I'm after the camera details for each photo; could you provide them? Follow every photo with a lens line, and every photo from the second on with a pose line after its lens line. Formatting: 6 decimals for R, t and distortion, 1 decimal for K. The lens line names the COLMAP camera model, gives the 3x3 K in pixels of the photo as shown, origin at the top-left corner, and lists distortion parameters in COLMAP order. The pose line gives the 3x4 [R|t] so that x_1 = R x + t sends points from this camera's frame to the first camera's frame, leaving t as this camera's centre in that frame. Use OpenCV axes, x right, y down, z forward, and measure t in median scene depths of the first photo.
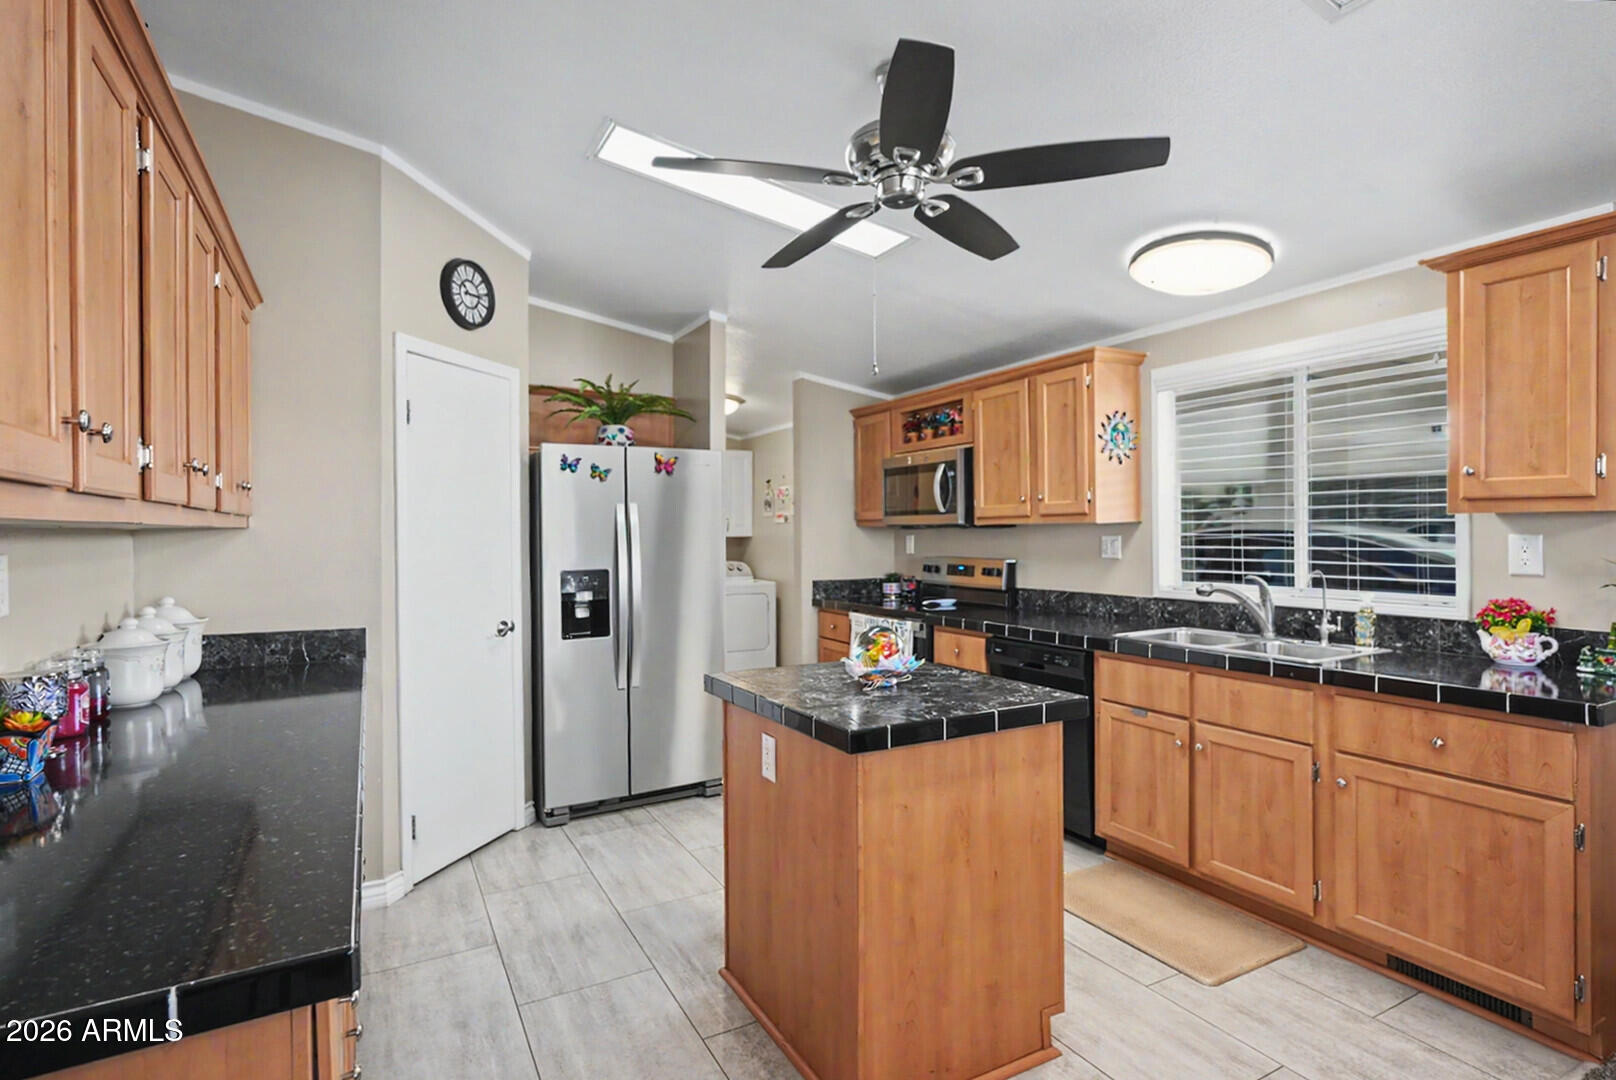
lens RADIAL K [[807.3, 0, 804.2], [0, 807.3, 531.1], [0, 0, 1]] dist [0.001484, 0.000969]
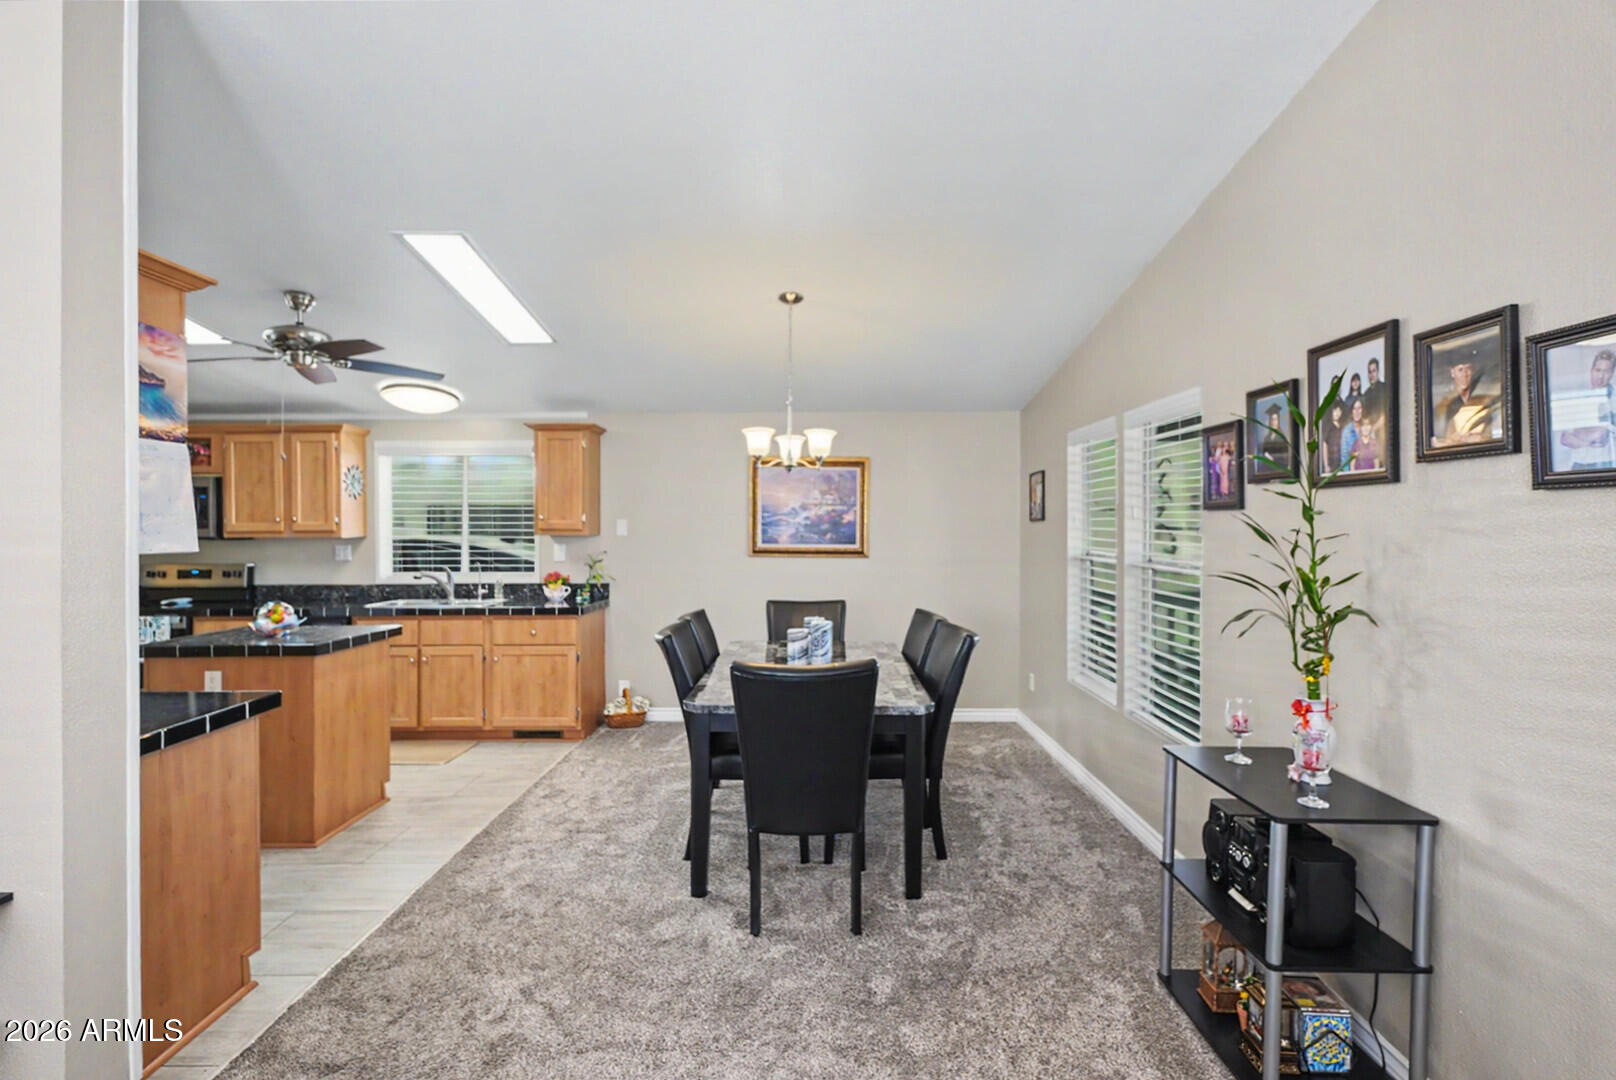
lens RADIAL K [[777.3, 0, 808.0], [0, 777.3, 540.0], [0, 0, 1]] dist [-0.001445, 0.000265]
pose [[0.486810, -0.006398, 0.873484, -0.505417], [-0.002182, 0.999961, 0.008540, -0.020140], [-0.873505, -0.006064, 0.486777, -0.505522]]
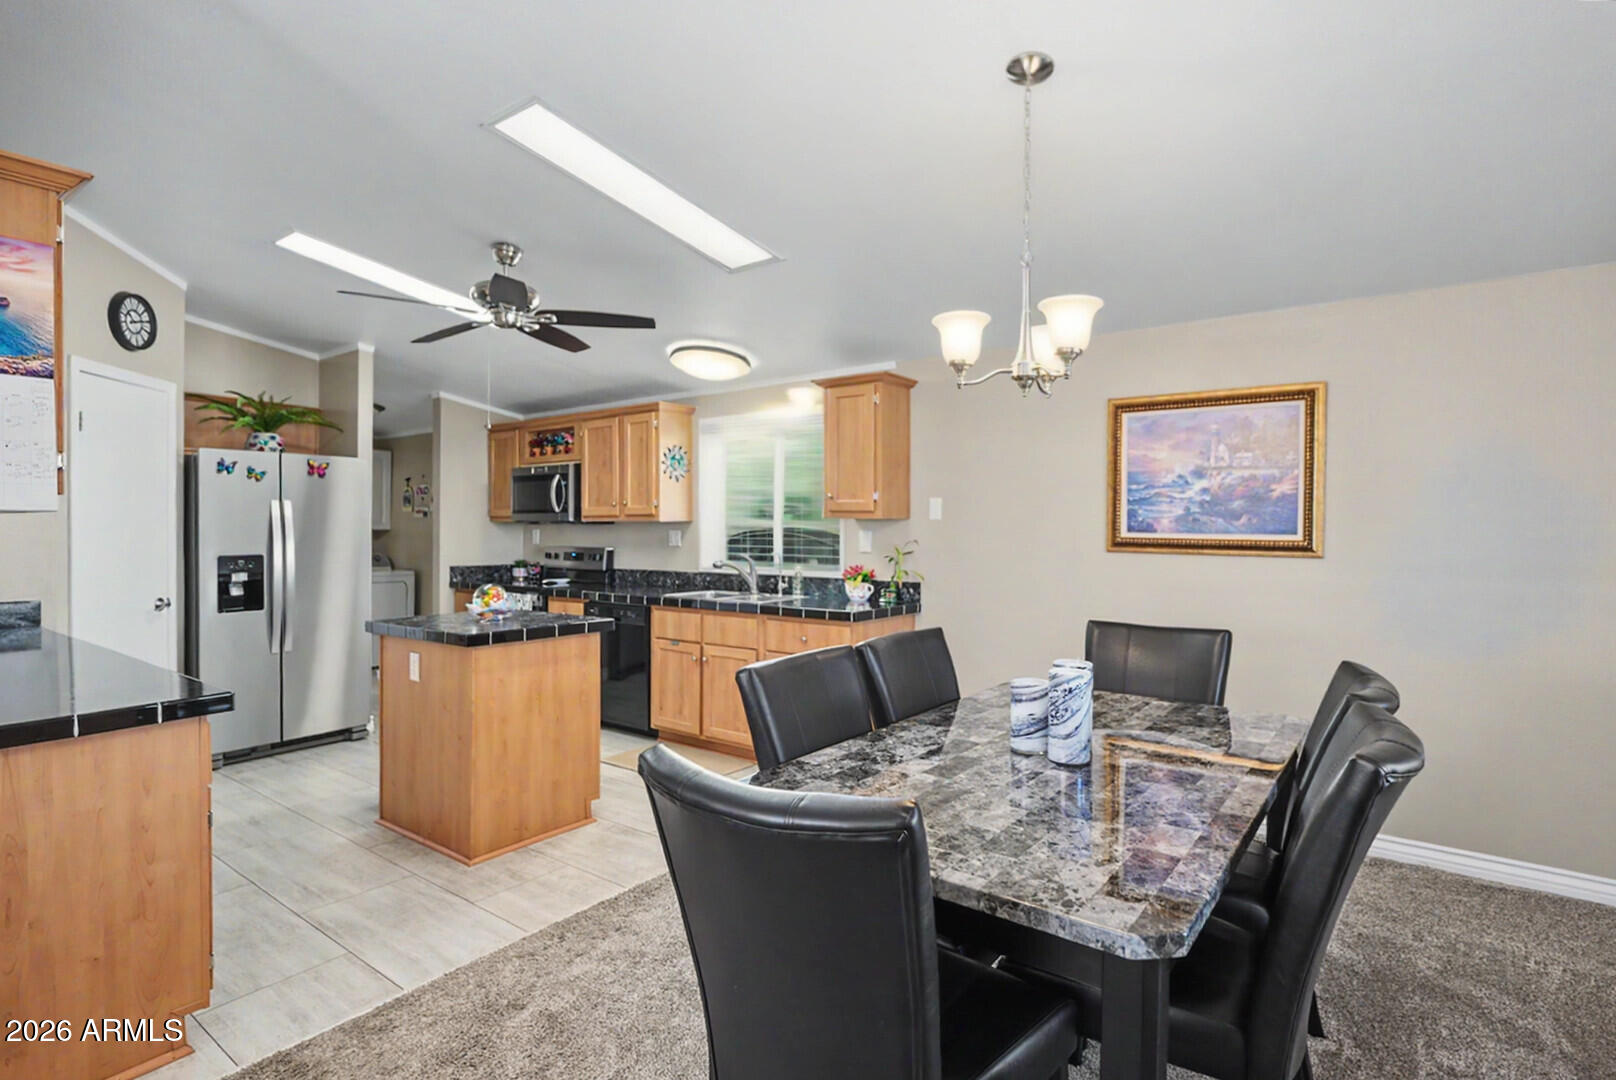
lens RADIAL K [[807.3, 0, 804.2], [0, 807.3, 531.1], [0, 0, 1]] dist [0.001484, 0.000969]
pose [[0.913380, 0.008595, 0.407017, 0.003932], [-0.010227, 0.999946, 0.001835, 0.002020], [-0.406979, -0.005839, 0.913419, -0.451392]]
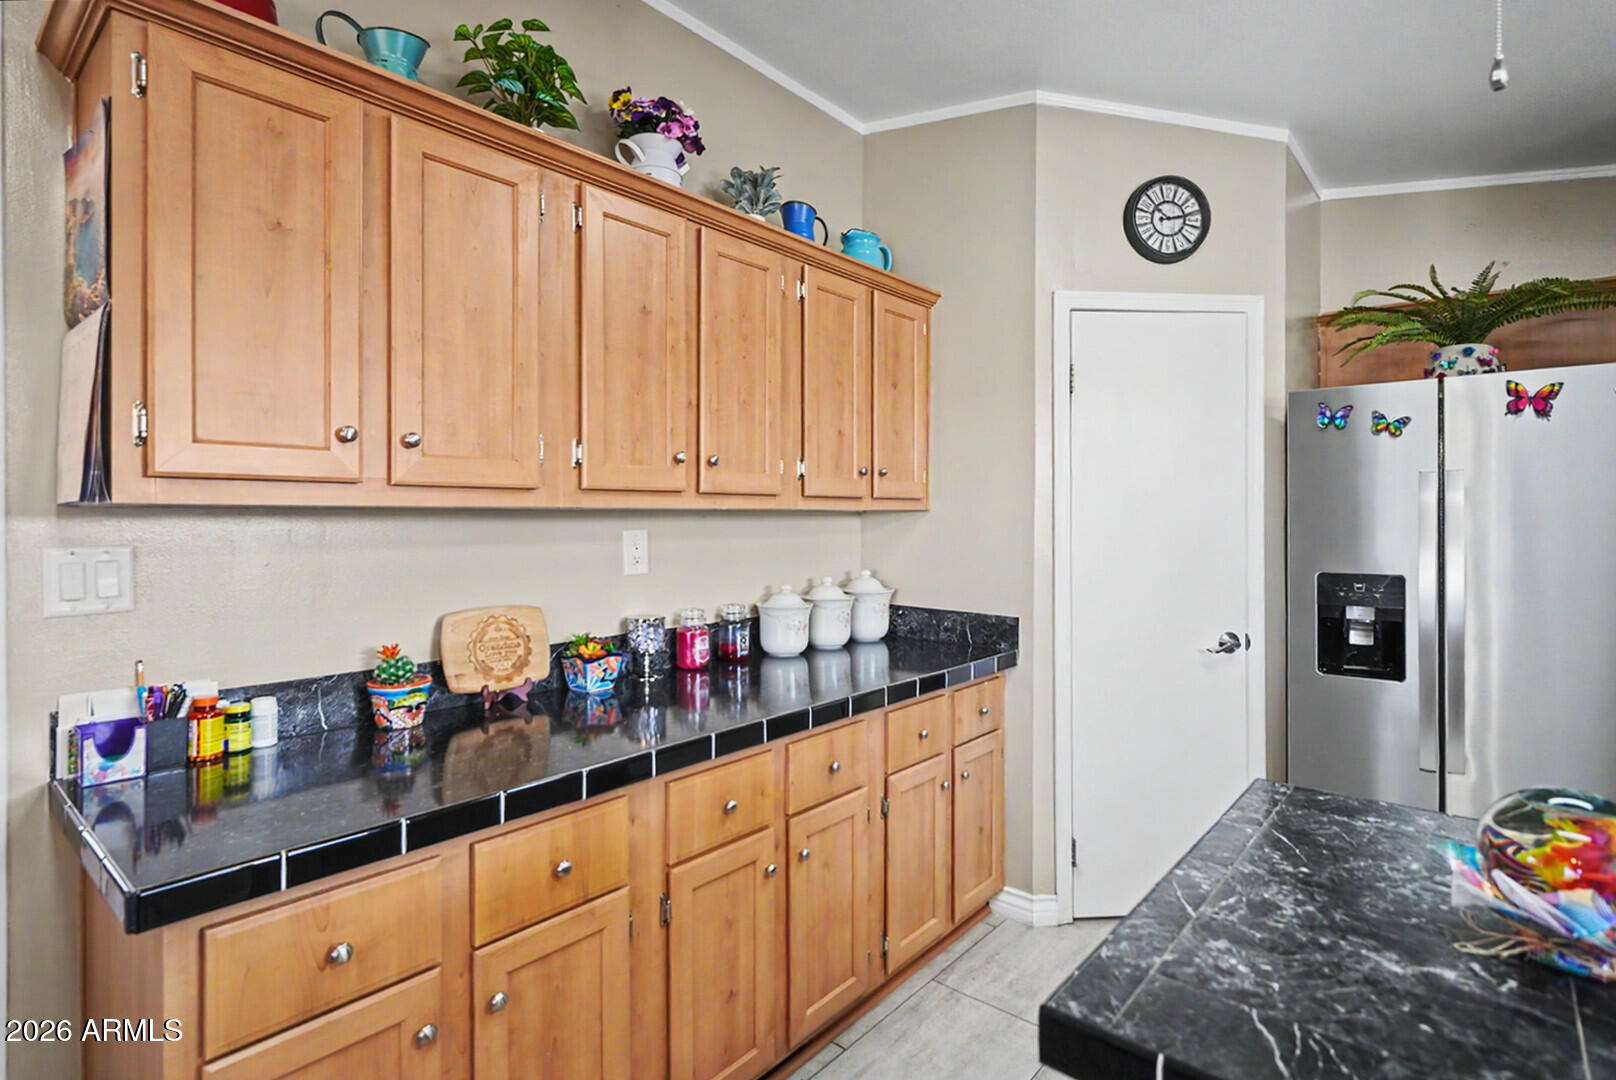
lens RADIAL K [[807.3, 0, 810.0], [0, 807.3, 513.2], [0, 0, 1]] dist [0.000582, 0.000176]
pose [[0.358491, 0.004310, -0.933523, 0.191678], [-0.002603, 0.999990, 0.003617, -0.002483], [0.933529, 0.001133, 0.358499, 0.352556]]
